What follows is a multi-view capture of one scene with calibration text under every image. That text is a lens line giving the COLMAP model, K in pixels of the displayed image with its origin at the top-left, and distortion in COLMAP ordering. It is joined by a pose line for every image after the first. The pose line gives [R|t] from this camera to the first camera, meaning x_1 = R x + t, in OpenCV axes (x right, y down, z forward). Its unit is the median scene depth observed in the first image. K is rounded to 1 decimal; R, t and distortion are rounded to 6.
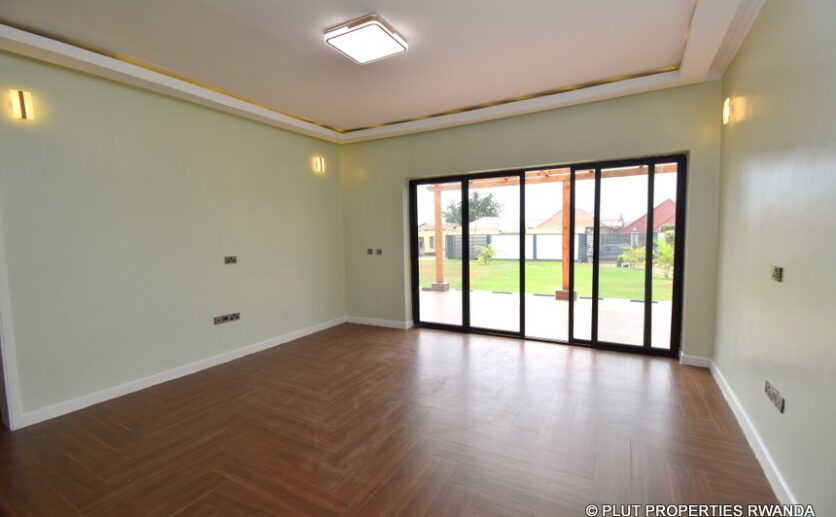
lens RADIAL K [[367.1, 0, 418.3], [0, 367.1, 259.6], [0, 0, 1]] dist [0.004723, -0.001041]
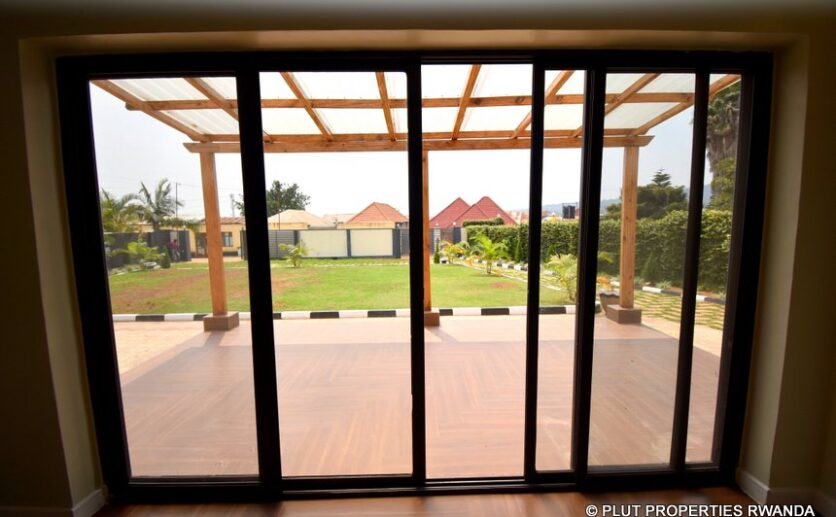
lens RADIAL K [[367.1, 0, 419.8], [0, 367.1, 261.4], [0, 0, 1]] dist [0.004723, -0.001041]
pose [[0.868420, -0.044938, 0.493788, 0.019899], [0.035622, 0.998966, 0.028263, -0.010041], [-0.494547, -0.006955, 0.869123, 0.138372]]
